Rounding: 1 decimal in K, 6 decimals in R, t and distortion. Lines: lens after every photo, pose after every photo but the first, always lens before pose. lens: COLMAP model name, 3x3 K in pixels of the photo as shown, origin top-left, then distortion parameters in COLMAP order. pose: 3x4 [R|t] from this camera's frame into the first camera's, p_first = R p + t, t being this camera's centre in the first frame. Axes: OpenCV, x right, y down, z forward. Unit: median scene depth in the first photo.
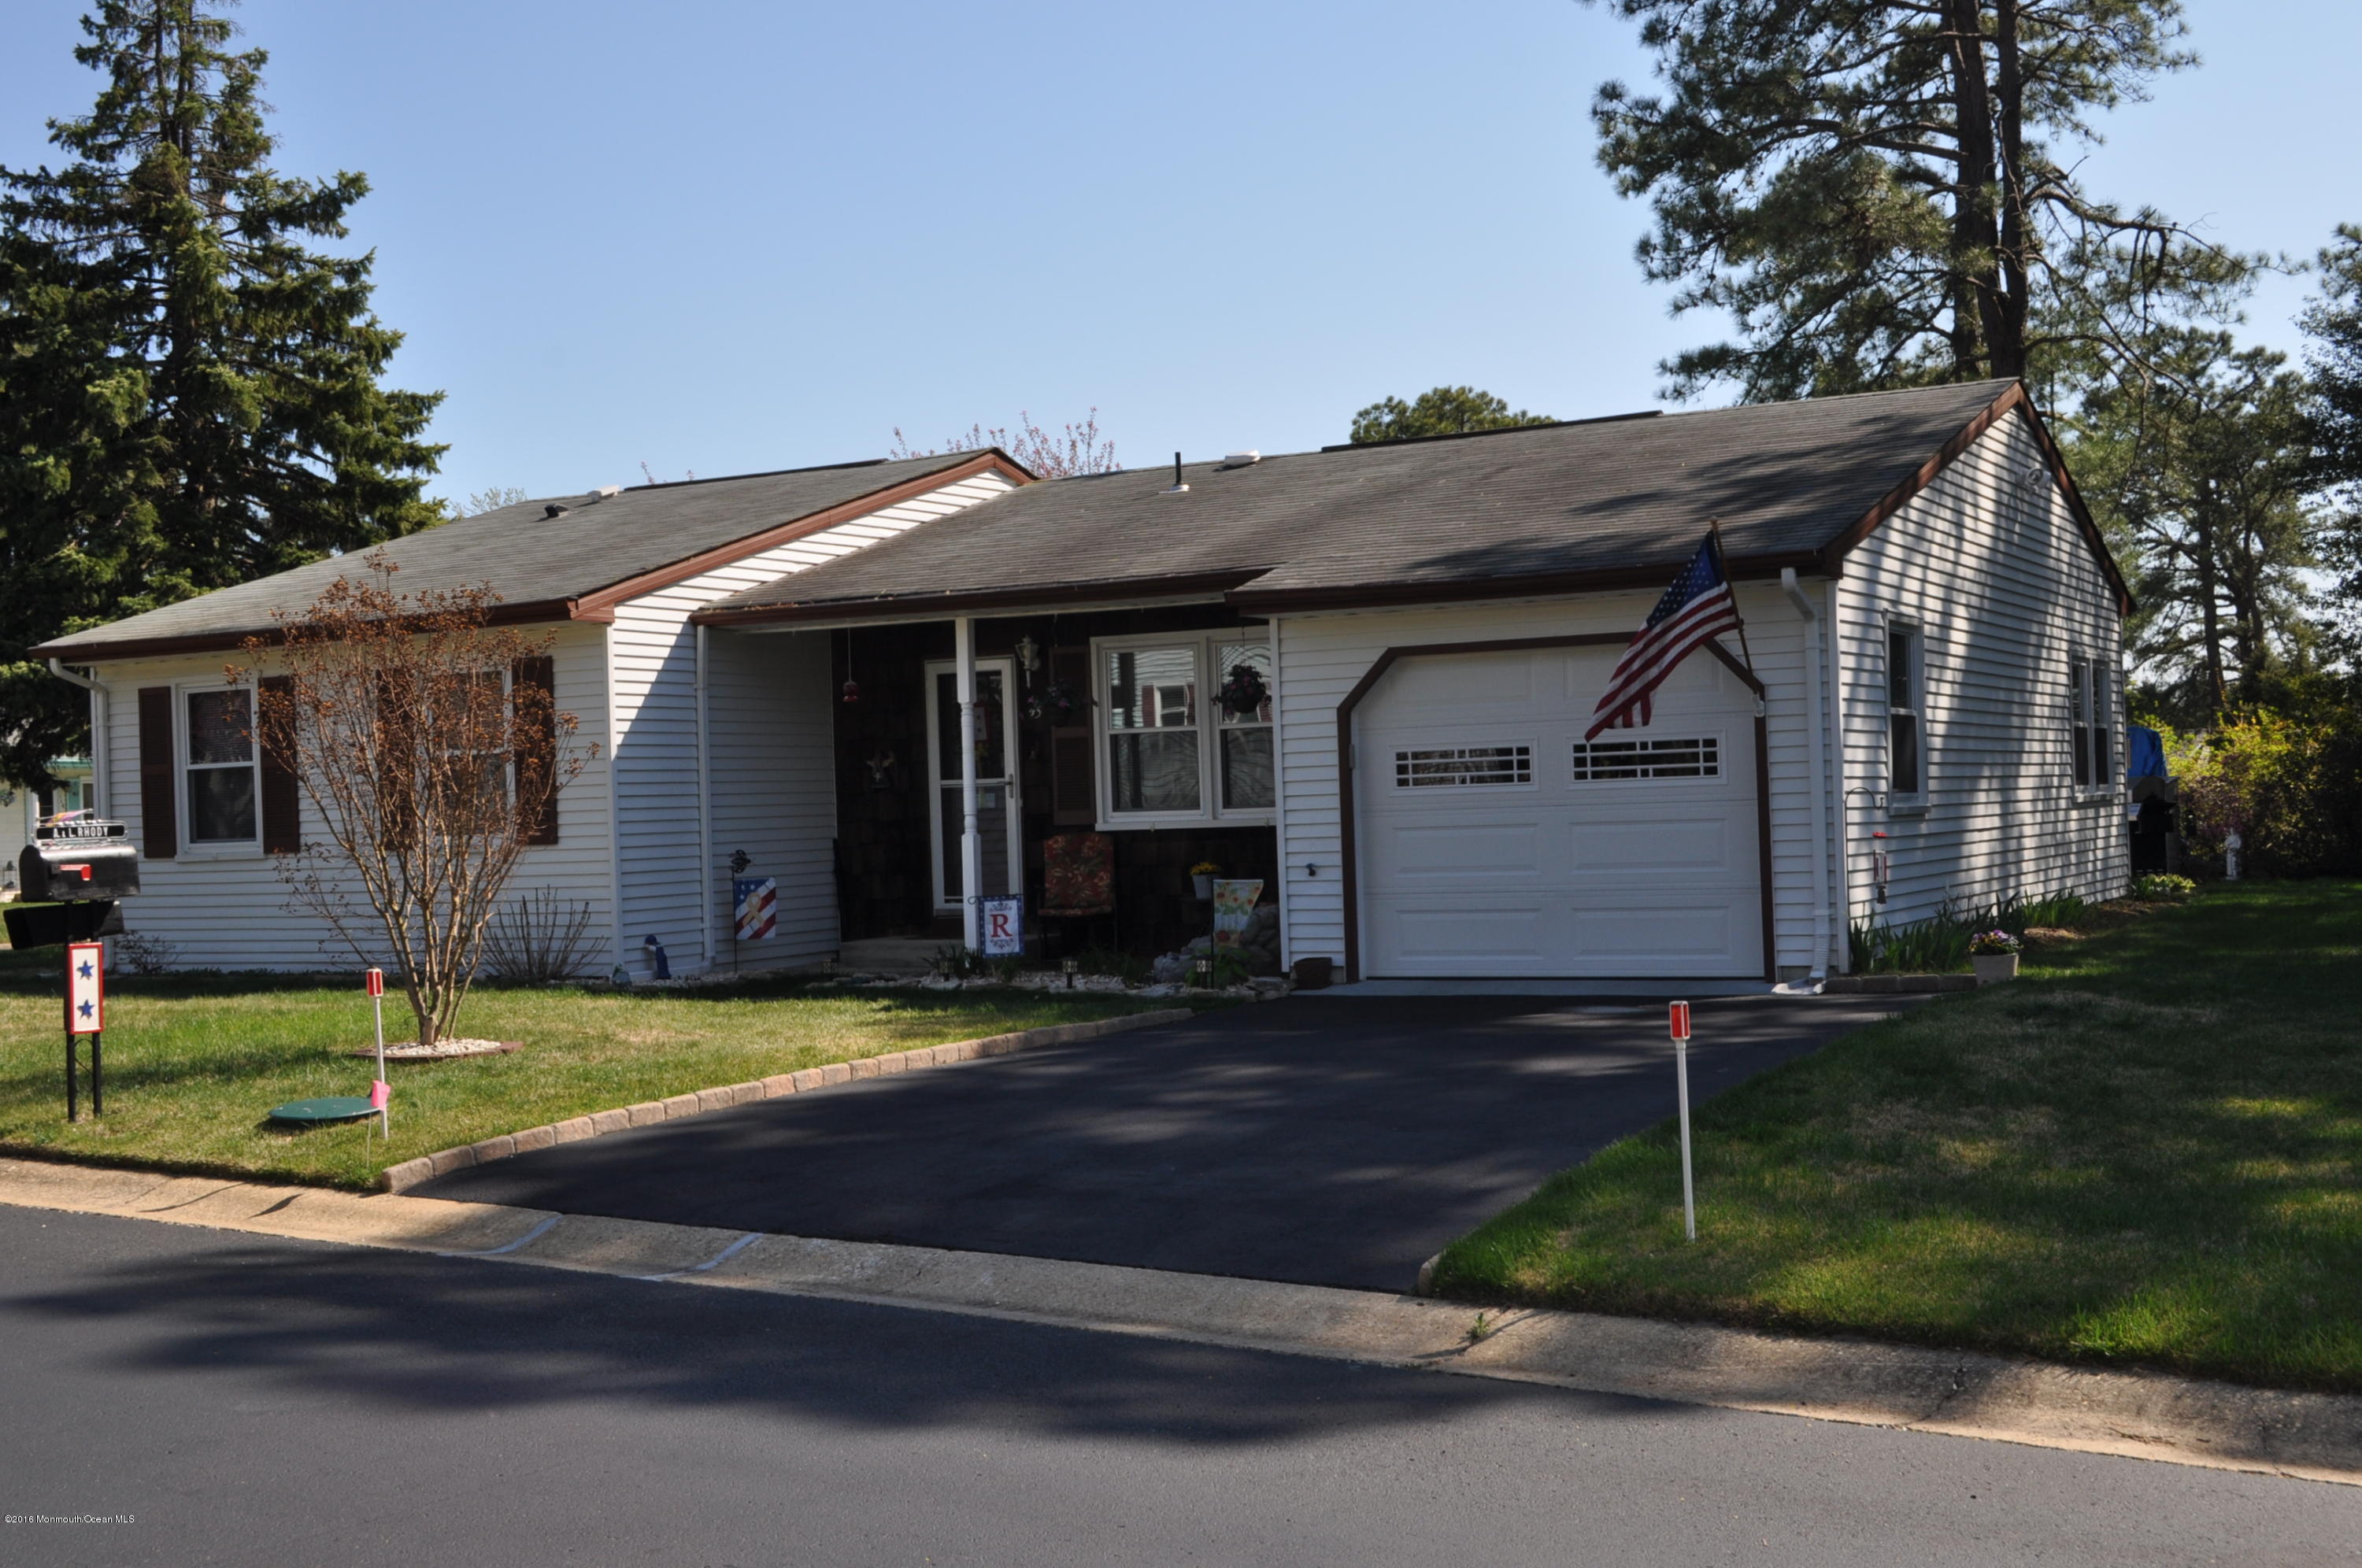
lens RADIAL K [[2677.9, 0, 1186.3], [0, 2677.9, 785.3], [0, 0, 1]] dist [-0.021867, 0.000000]
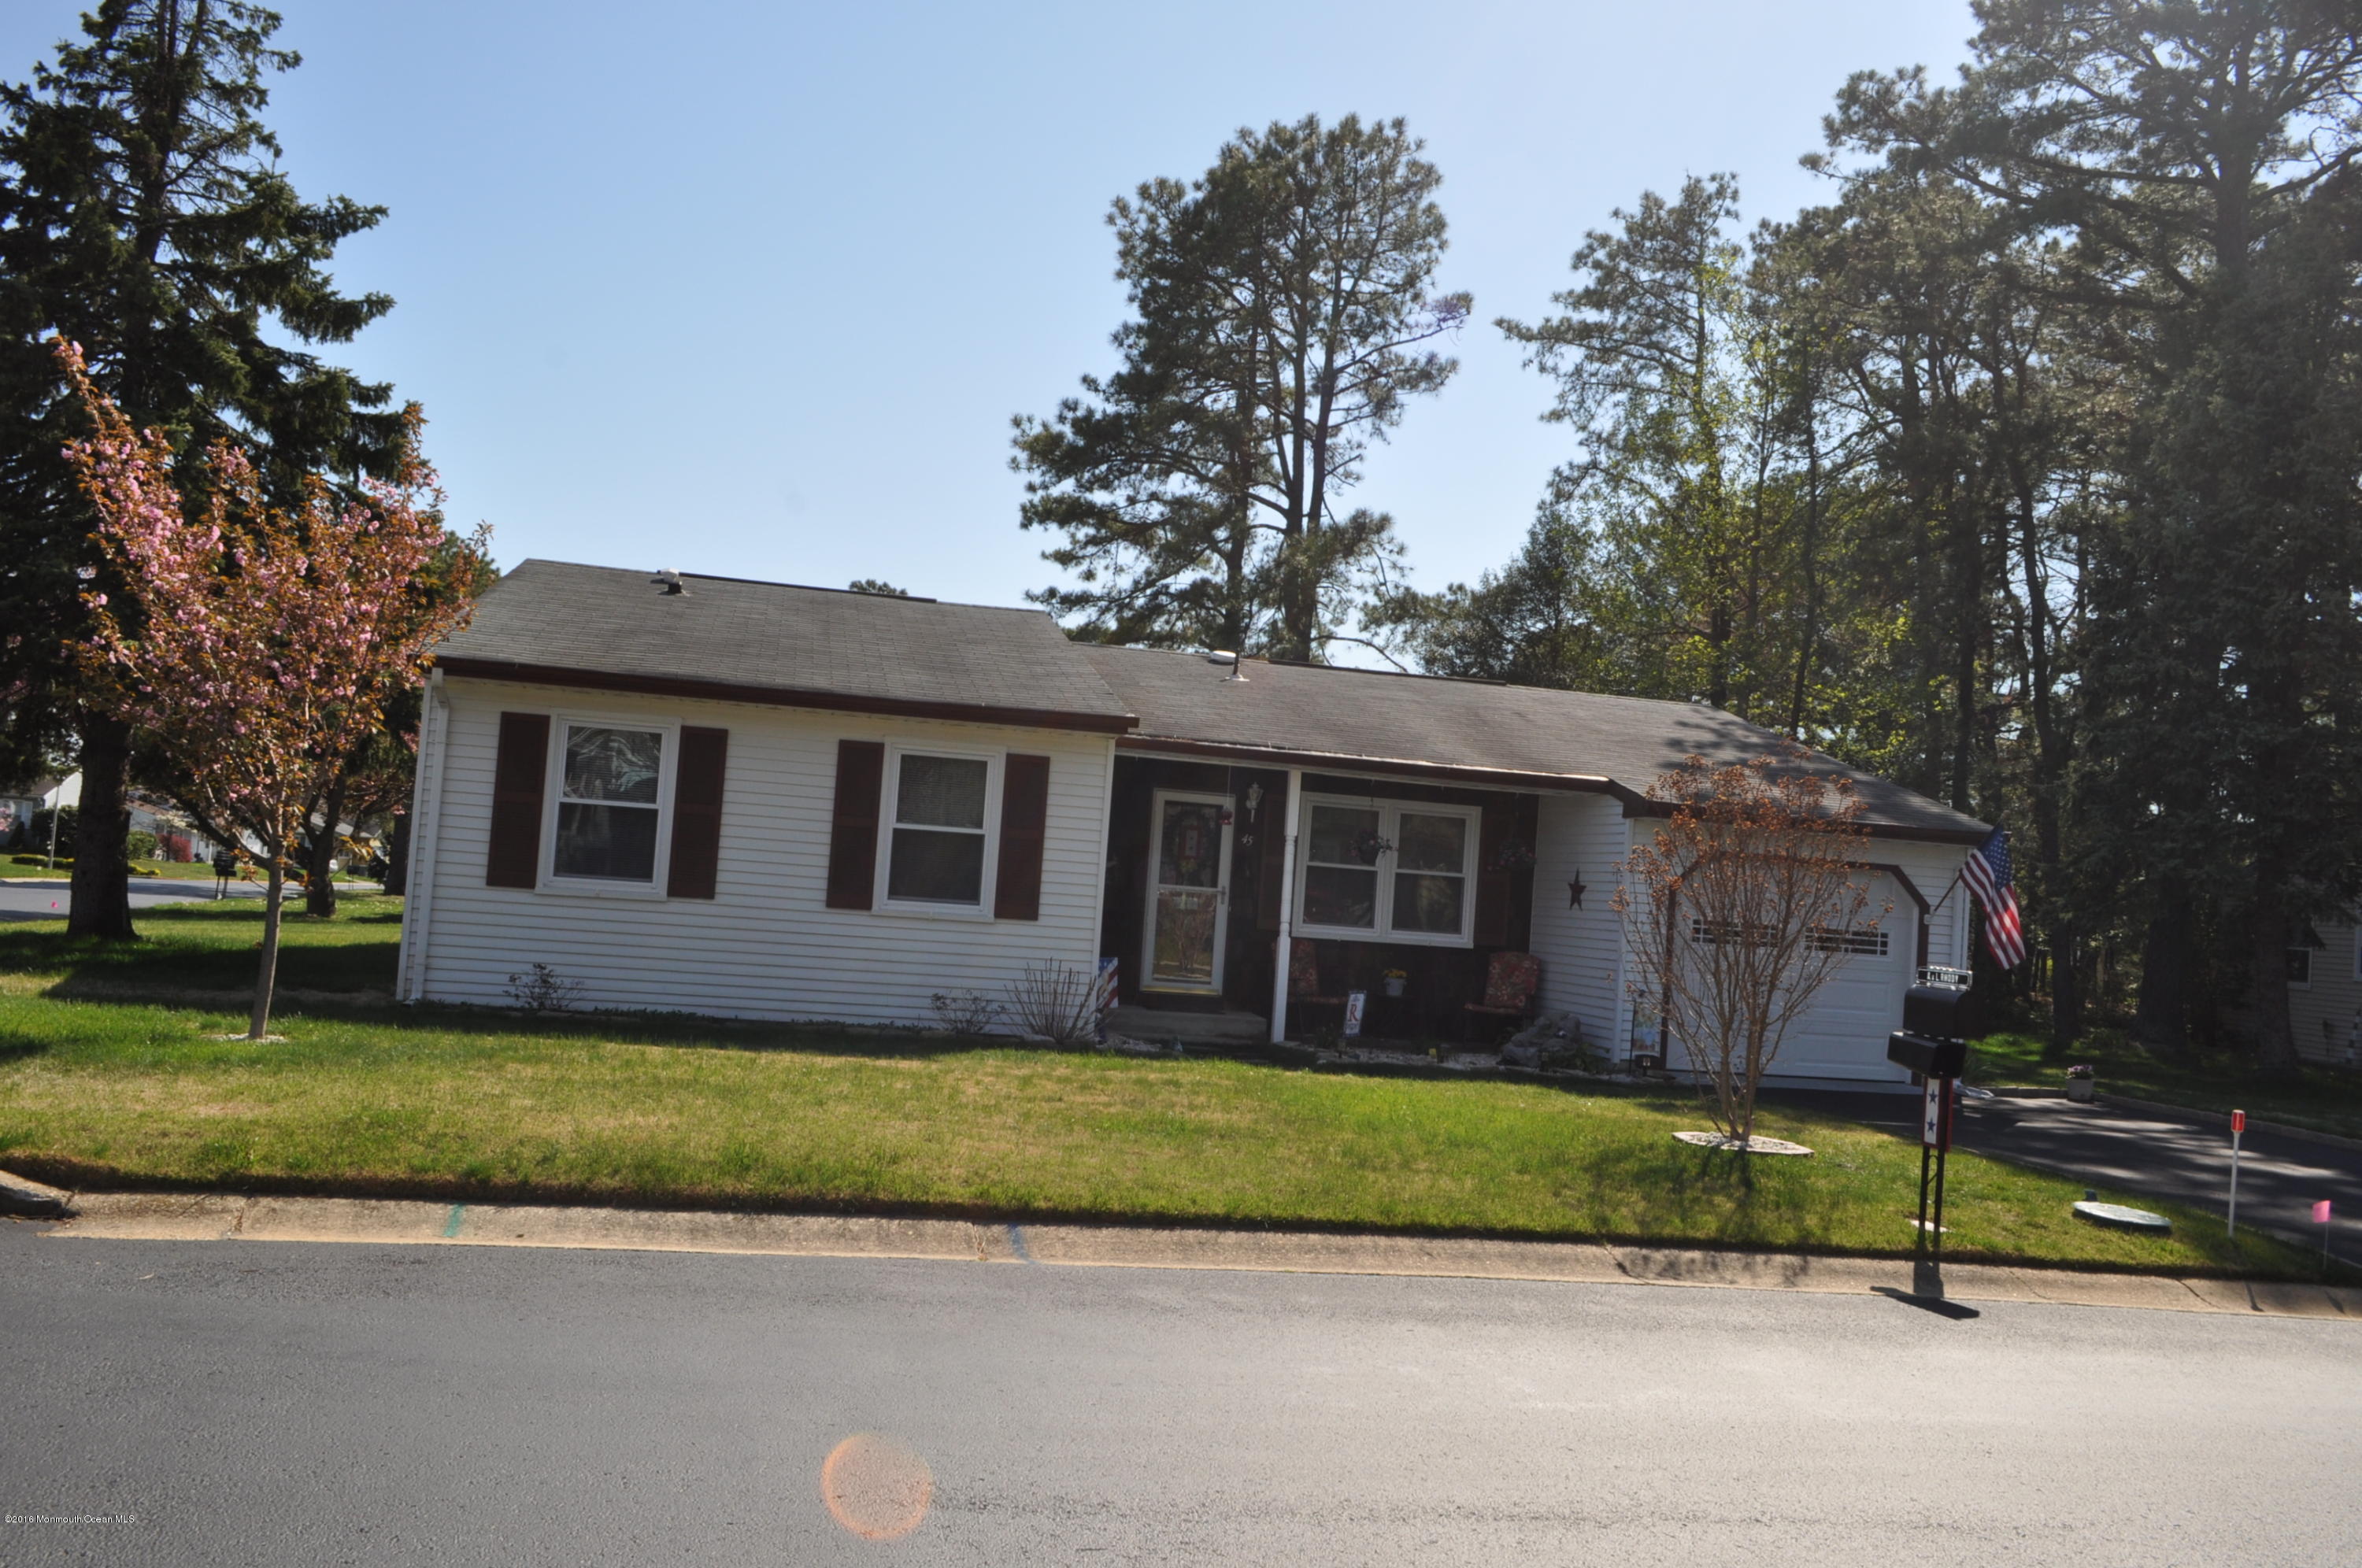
lens RADIAL K [[1848.4, 0, 1185.2], [0, 1848.4, 792.9], [0, 0, 1]] dist [-0.019566, 0.014947]
pose [[0.746365, 0.122814, 0.654107, -0.692375], [-0.101961, 0.992324, -0.069975, 0.016097], [-0.657681, -0.014467, 0.753158, 0.352255]]
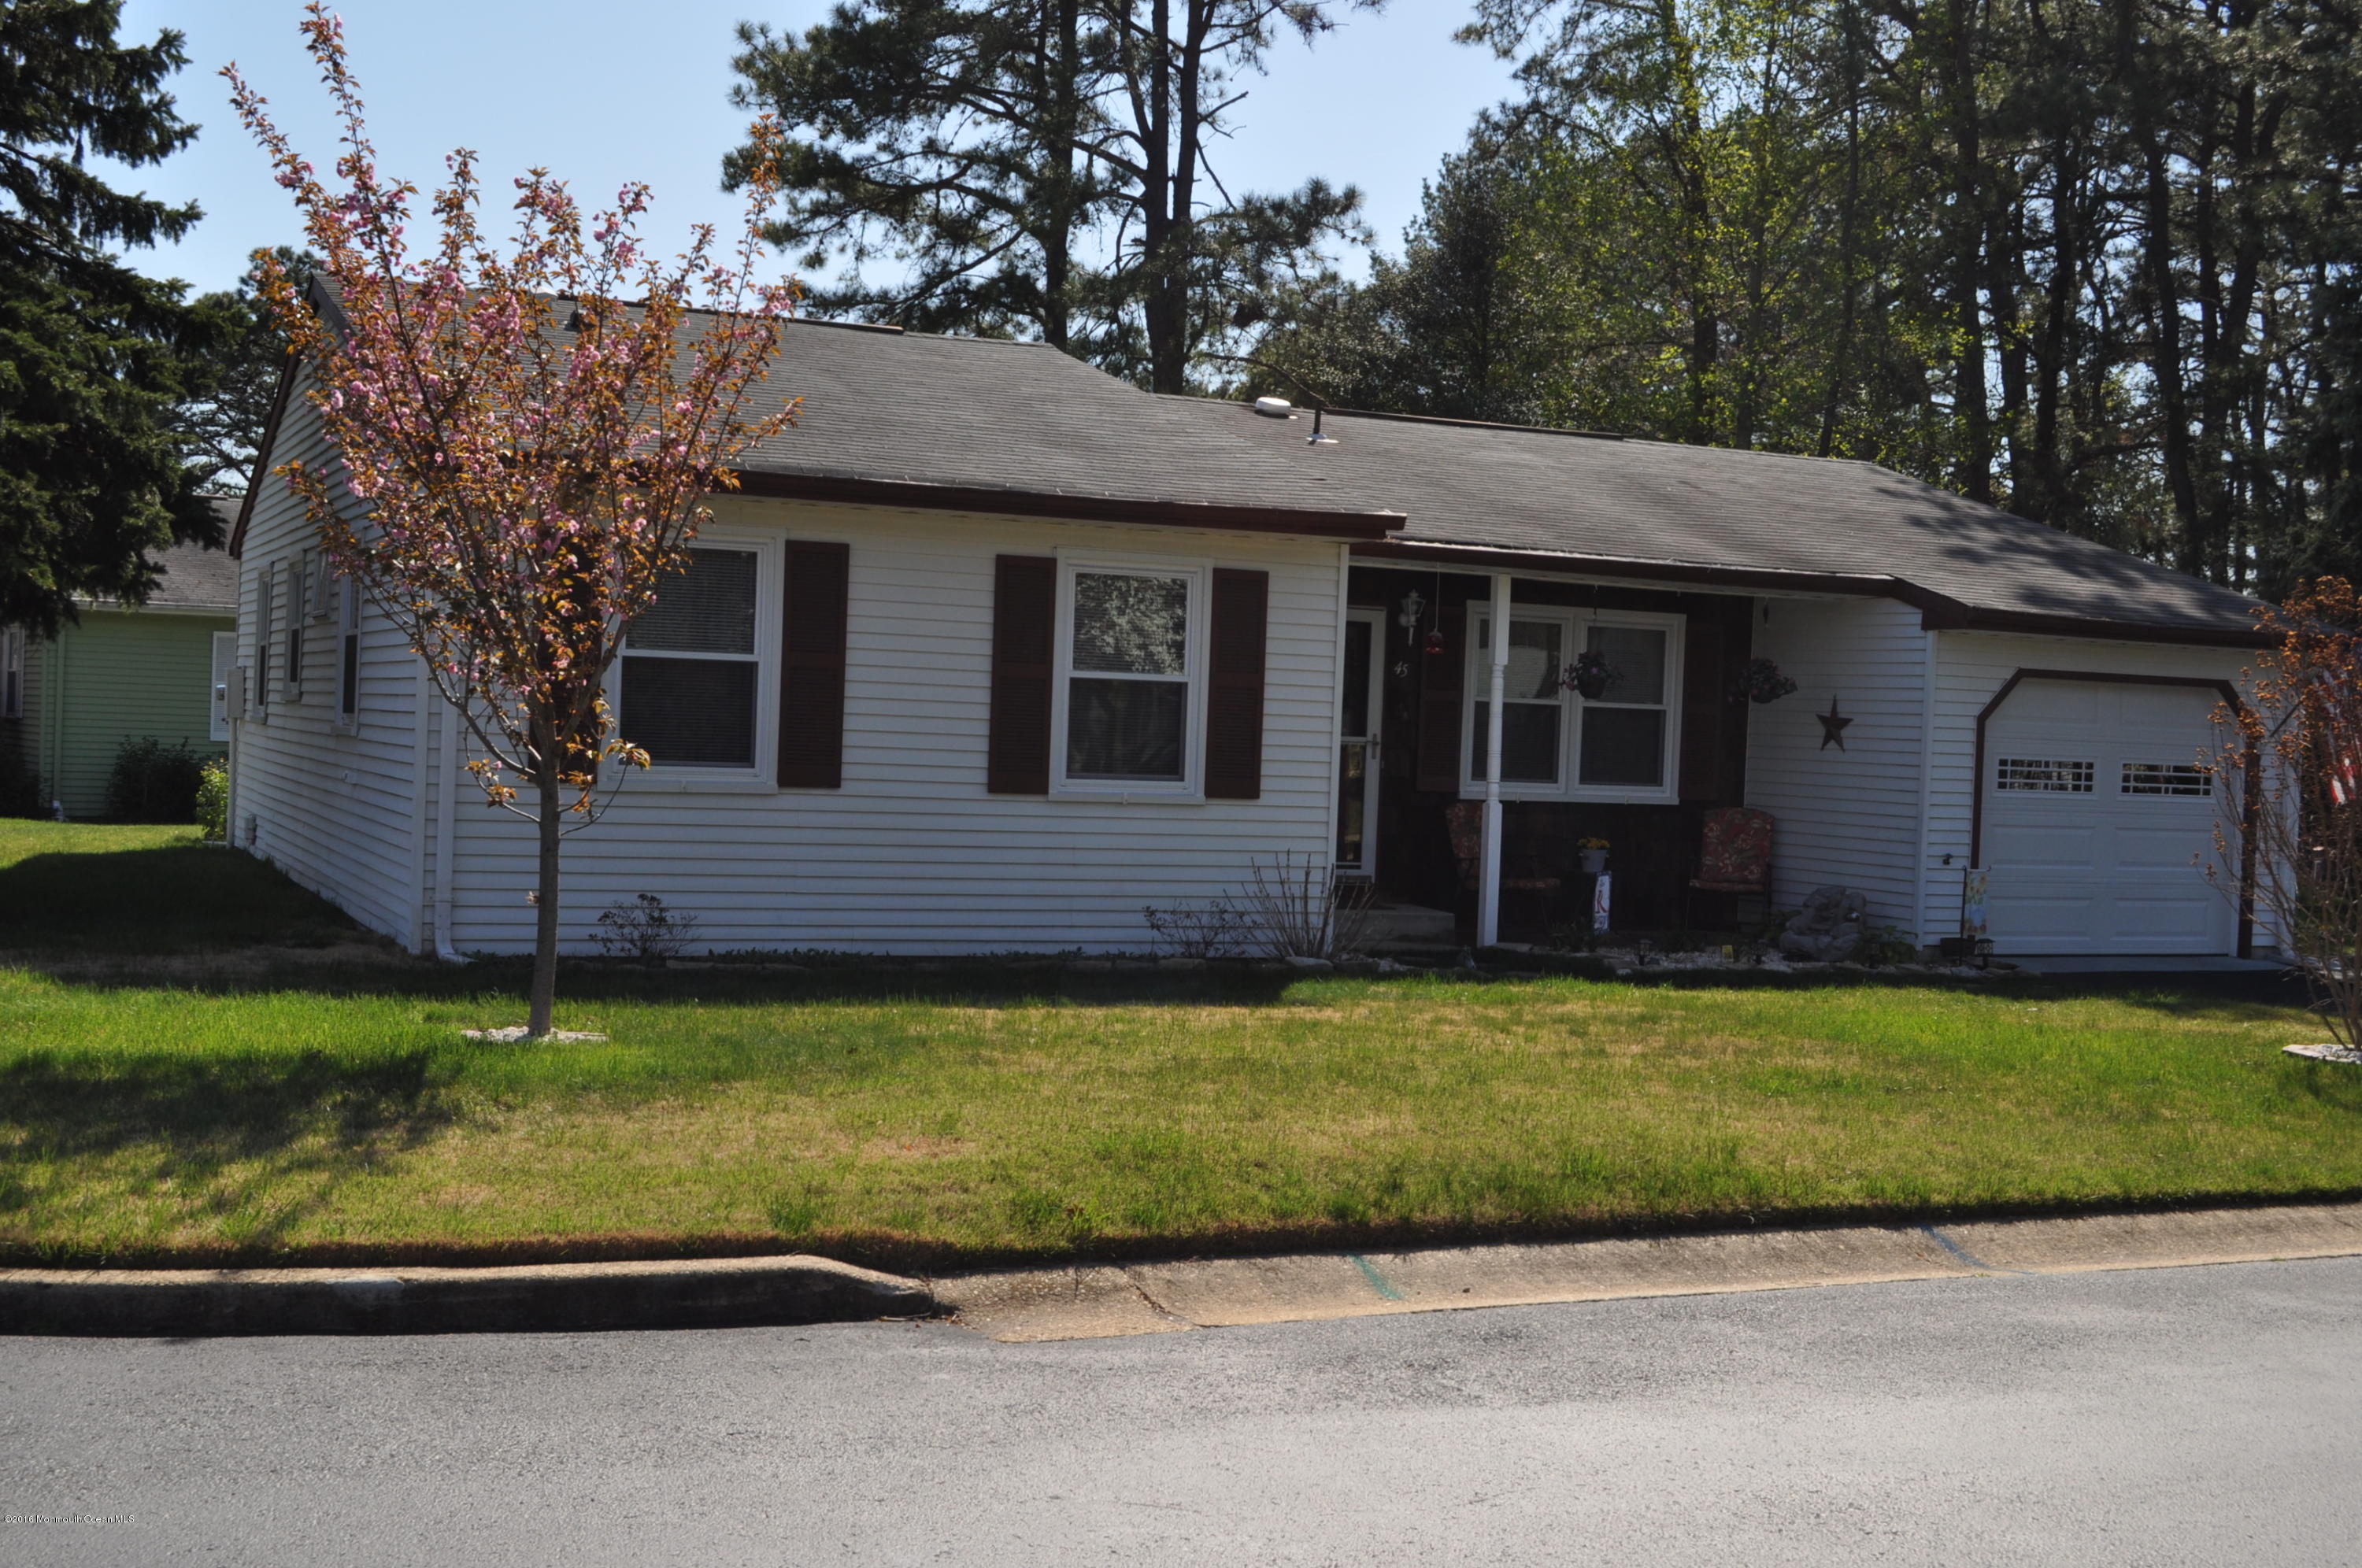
lens RADIAL K [[2677.9, 0, 1178.2], [0, 2677.9, 795.8], [0, 0, 1]] dist [-0.021867, 0.000000]
pose [[0.599031, 0.035333, 0.799946, -0.888969], [-0.067233, 0.997718, 0.006279, 0.016917], [-0.797898, -0.057544, 0.600039, 0.506147]]
